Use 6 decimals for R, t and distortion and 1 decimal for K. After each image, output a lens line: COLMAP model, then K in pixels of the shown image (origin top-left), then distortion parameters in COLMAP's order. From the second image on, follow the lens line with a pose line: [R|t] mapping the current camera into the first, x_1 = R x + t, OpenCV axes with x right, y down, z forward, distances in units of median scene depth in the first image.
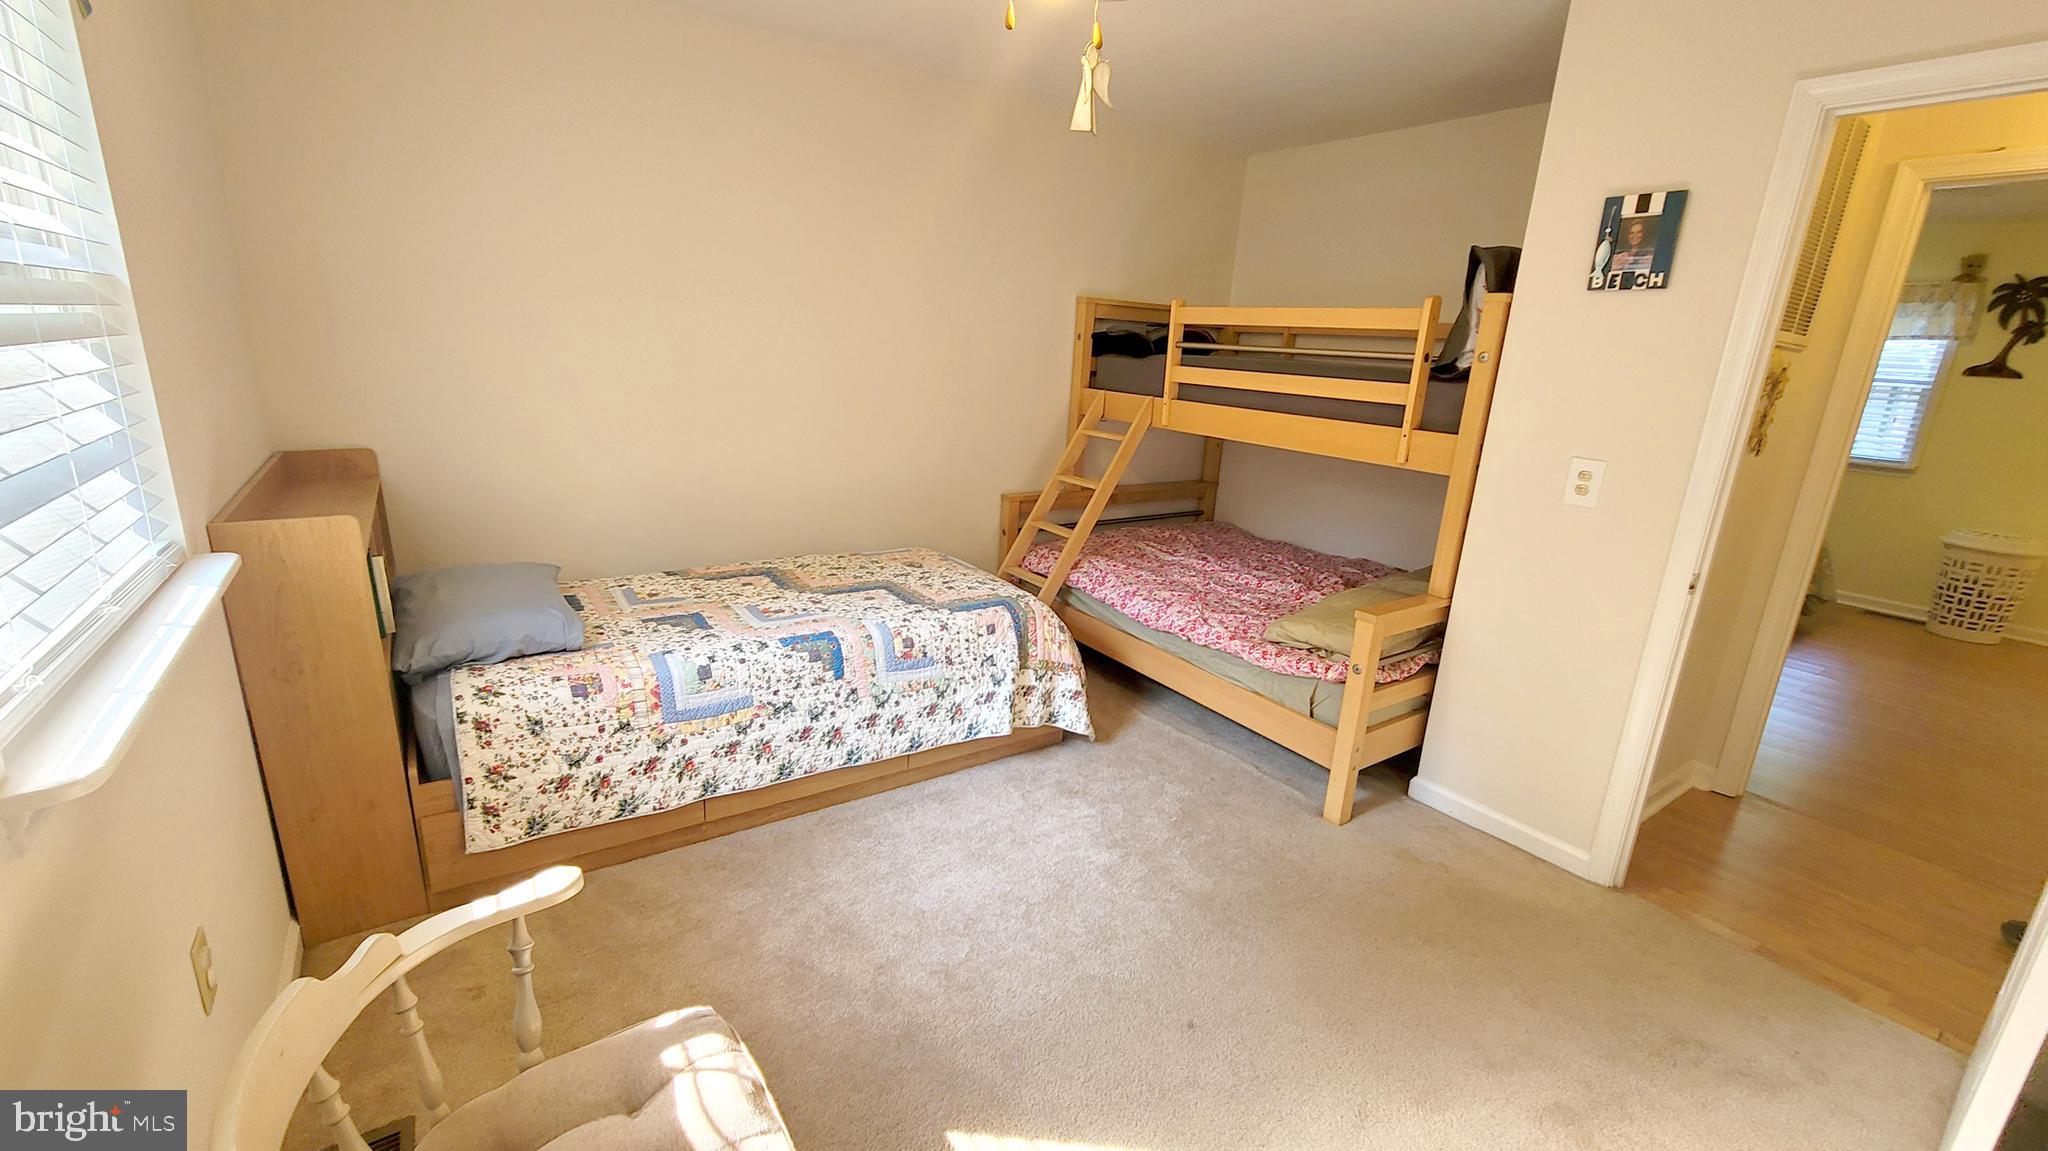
lens RADIAL K [[837.8, 0, 1020.0], [0, 837.8, 580.2], [0, 0, 1]] dist [0.001066, -0.001060]
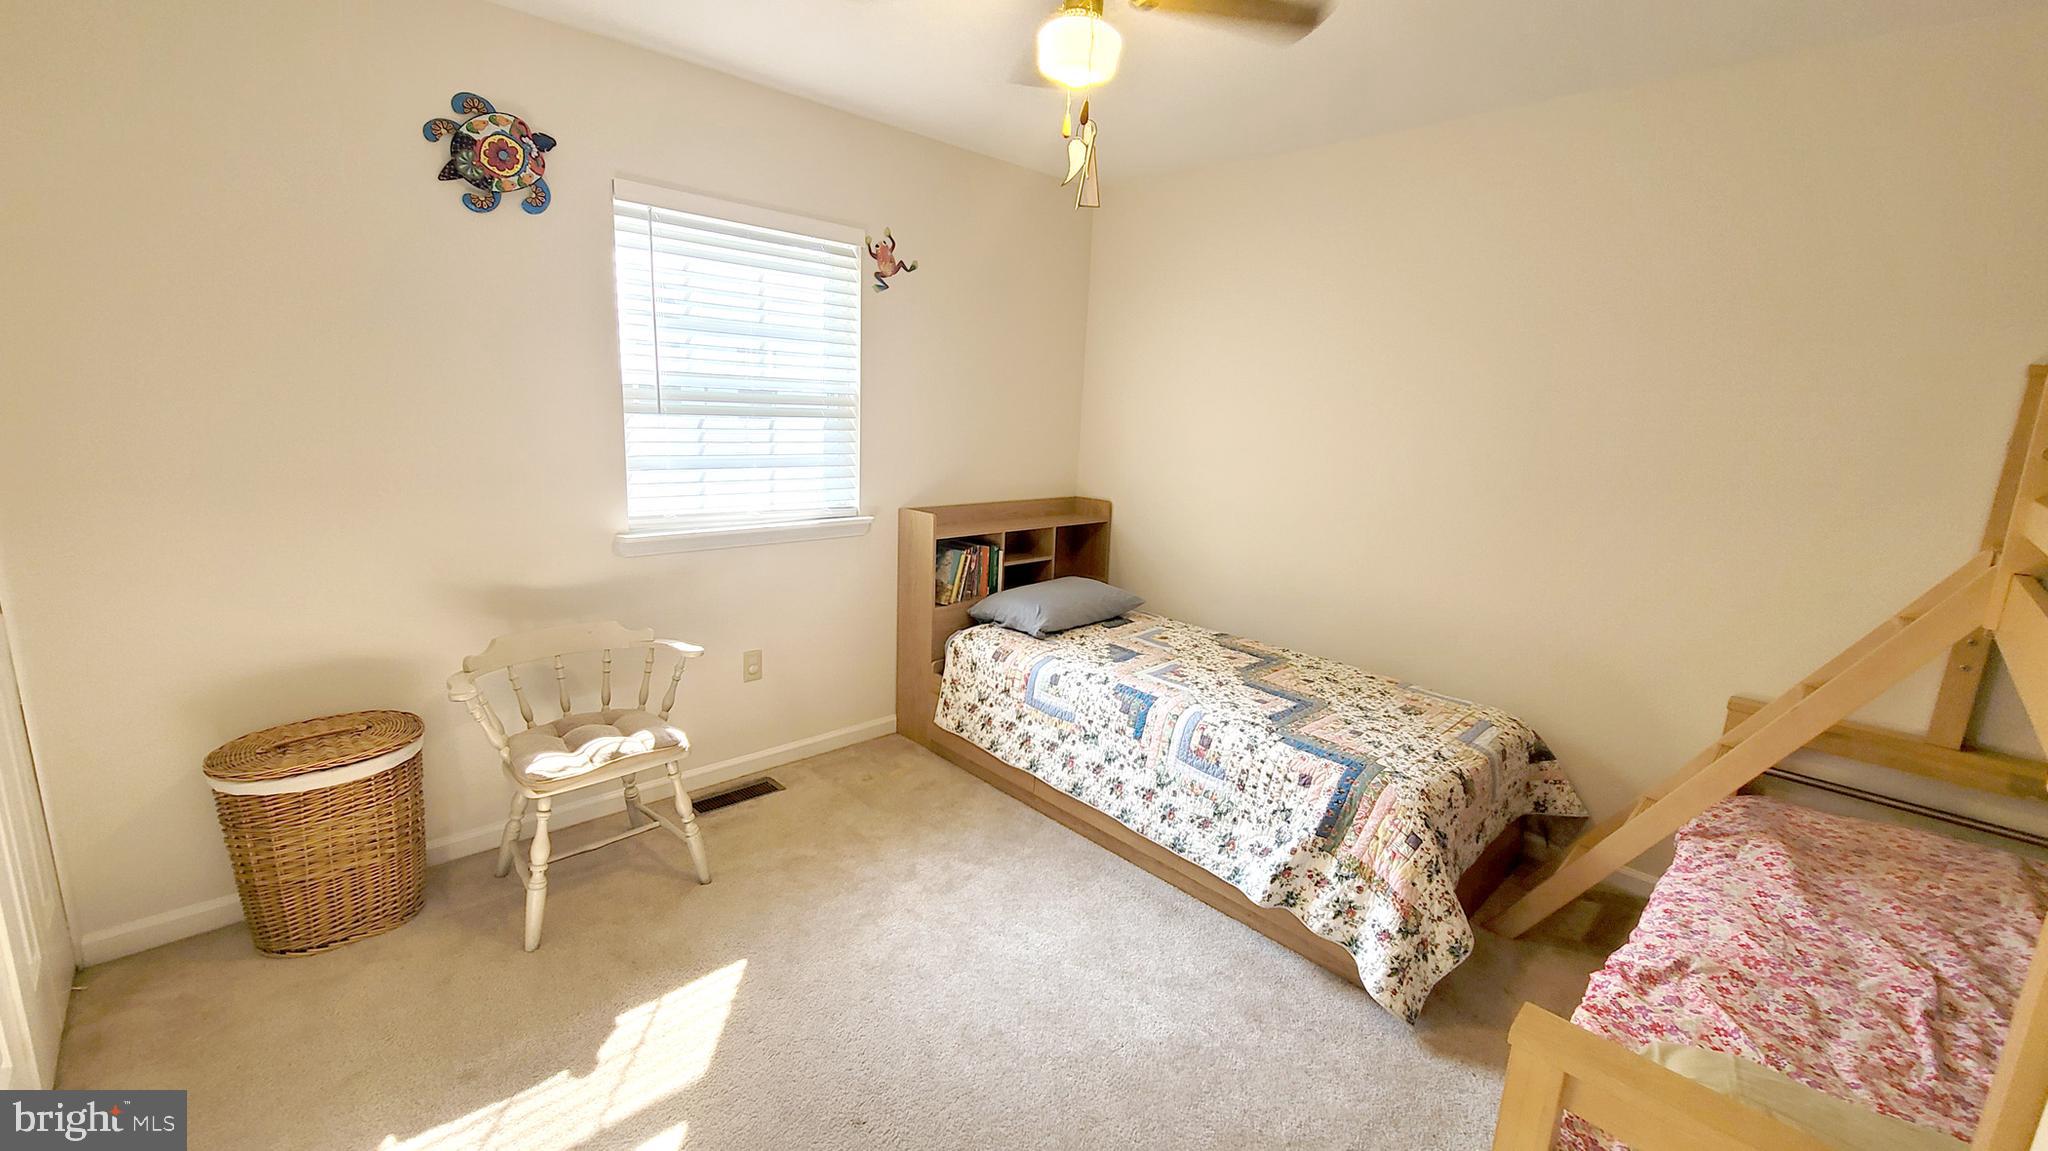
lens RADIAL K [[837.8, 0, 1018.3], [0, 837.8, 567.8], [0, 0, 1]] dist [0.001066, -0.001060]
pose [[0.154624, 0.151509, -0.976287, 0.730730], [-0.307491, 0.946472, 0.098182, -0.139478], [0.938904, 0.285018, 0.192935, 0.567815]]
